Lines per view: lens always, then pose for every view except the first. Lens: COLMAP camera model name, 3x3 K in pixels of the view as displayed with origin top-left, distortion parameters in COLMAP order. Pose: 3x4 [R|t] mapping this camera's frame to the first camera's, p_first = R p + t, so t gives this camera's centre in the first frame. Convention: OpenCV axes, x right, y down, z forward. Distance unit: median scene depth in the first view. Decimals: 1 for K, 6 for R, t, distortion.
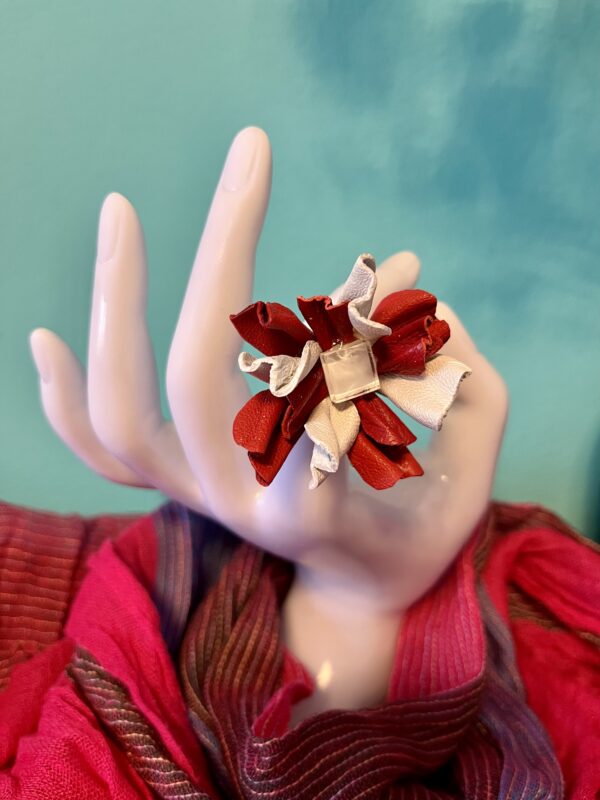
lens RADIAL K [[629.0, 0, 300.0], [0, 629.0, 400.0], [0, 0, 1]] dist [0.056649, -0.113043]
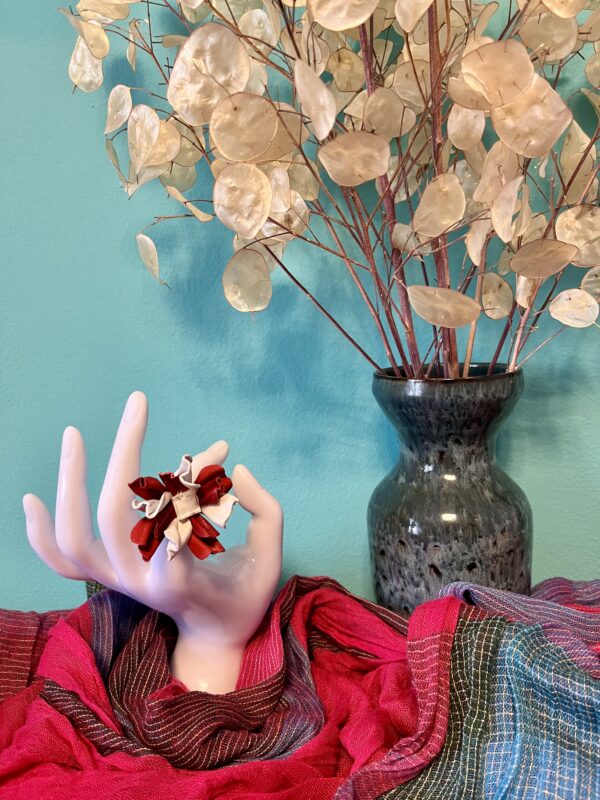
lens RADIAL K [[649.3, 0, 299.4], [0, 649.3, 403.8], [0, 0, 1]] dist [0.057063, -0.142556]
pose [[0.990775, -0.056715, 0.123079, 0.183857], [0.079321, 0.979082, -0.187368, 0.057226], [-0.109878, 0.195403, 0.974548, -1.132316]]
